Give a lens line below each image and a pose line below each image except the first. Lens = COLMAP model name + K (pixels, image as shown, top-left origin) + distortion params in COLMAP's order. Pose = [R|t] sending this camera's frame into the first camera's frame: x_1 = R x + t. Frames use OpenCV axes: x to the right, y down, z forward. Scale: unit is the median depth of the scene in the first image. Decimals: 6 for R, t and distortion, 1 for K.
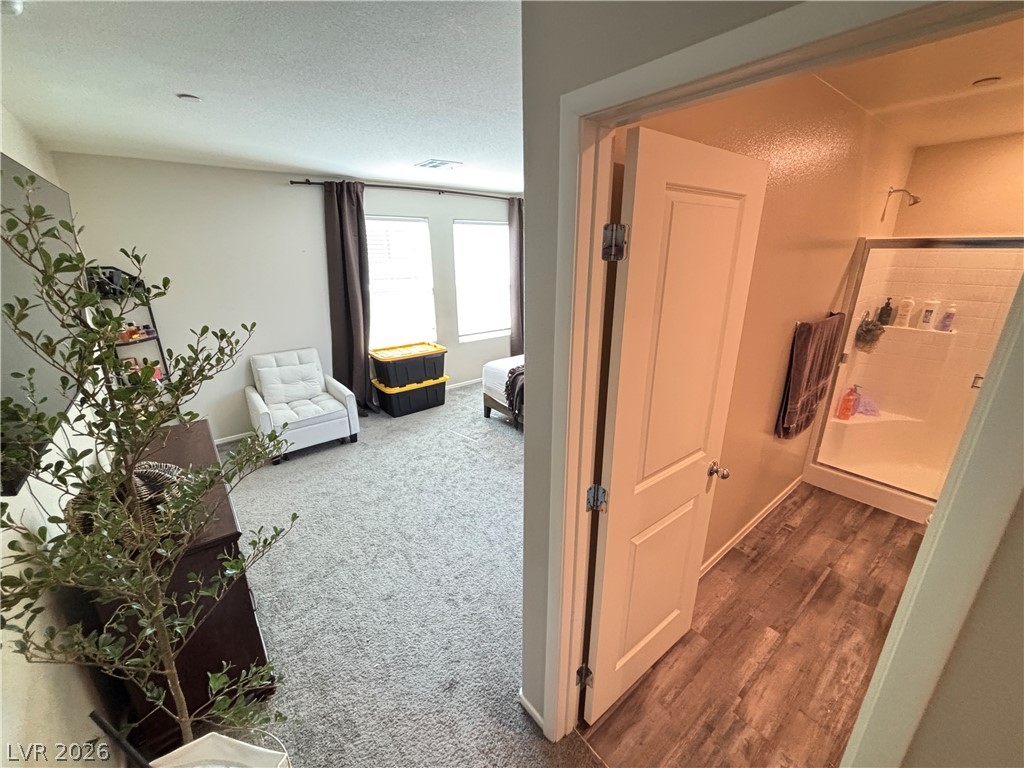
lens RADIAL K [[413.3, 0, 521.5], [0, 413.3, 380.5], [0, 0, 1]] dist [0.002566, 0.000015]
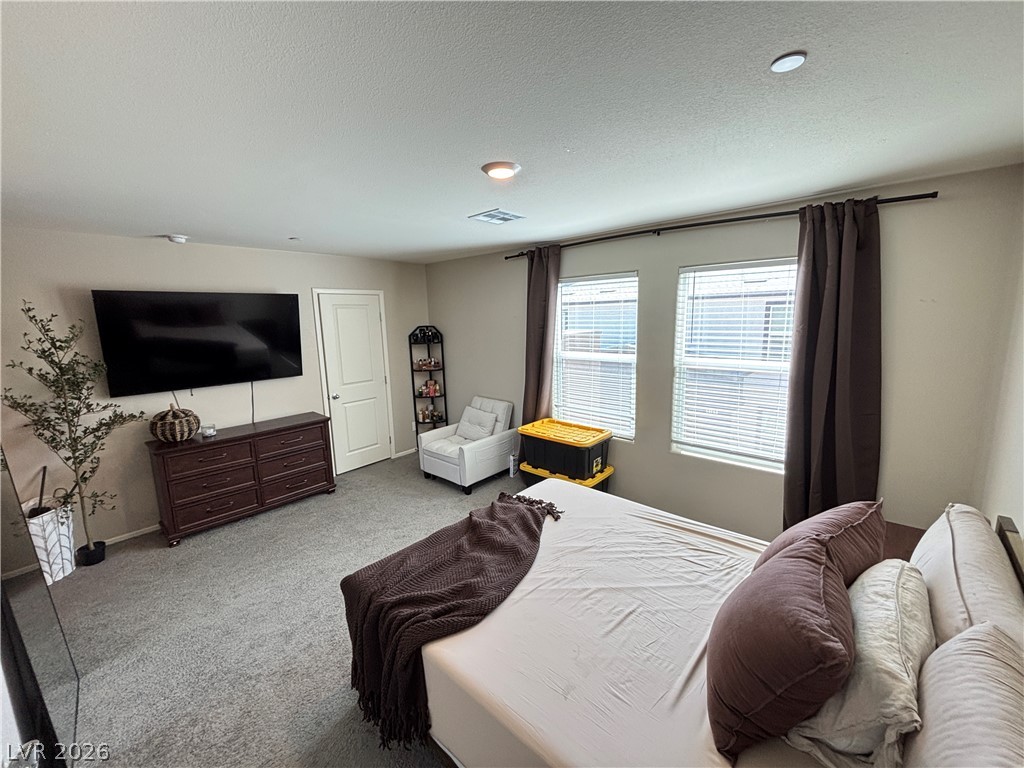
lens RADIAL K [[413.3, 0, 513.7], [0, 413.3, 379.8], [0, 0, 1]] dist [0.002566, 0.000015]
pose [[0.140453, 0.157702, -0.977447, 0.568421], [-0.275497, 0.954470, 0.114408, -0.270271], [0.950986, 0.253215, 0.177505, 0.829555]]
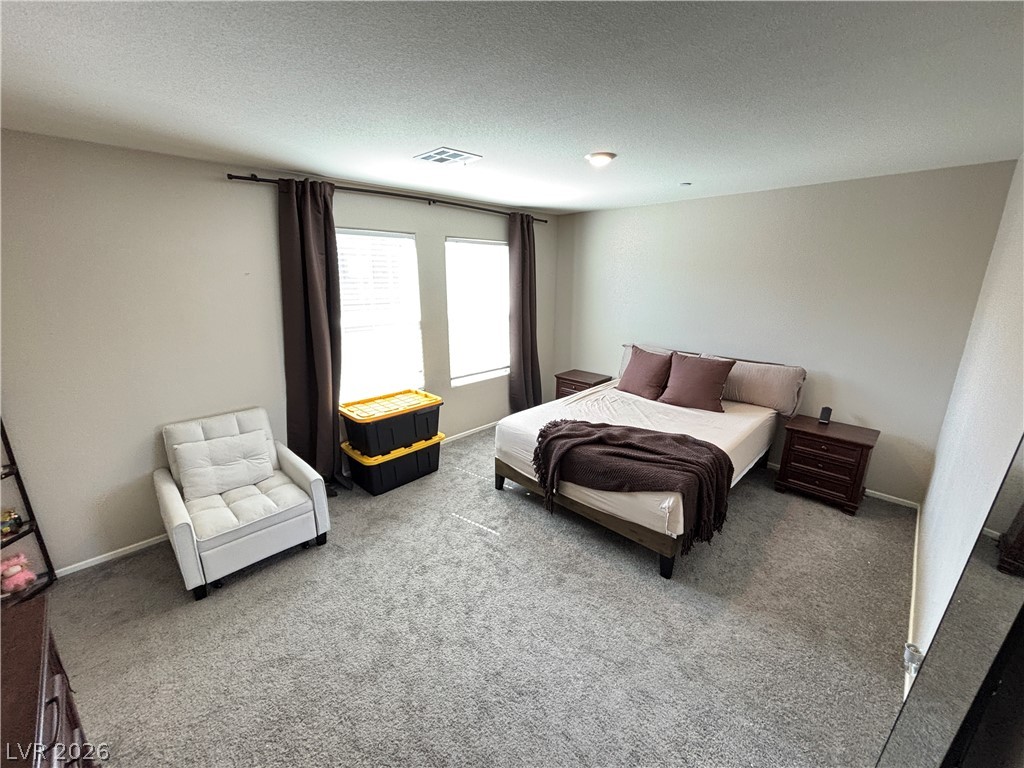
lens RADIAL K [[413.3, 0, 516.3], [0, 413.3, 380.2], [0, 0, 1]] dist [0.002566, 0.000015]
pose [[0.994411, -0.020500, 0.103570, -0.141202], [0.025857, 0.998382, -0.050650, -0.080970], [-0.102364, 0.053045, 0.993332, 0.250752]]
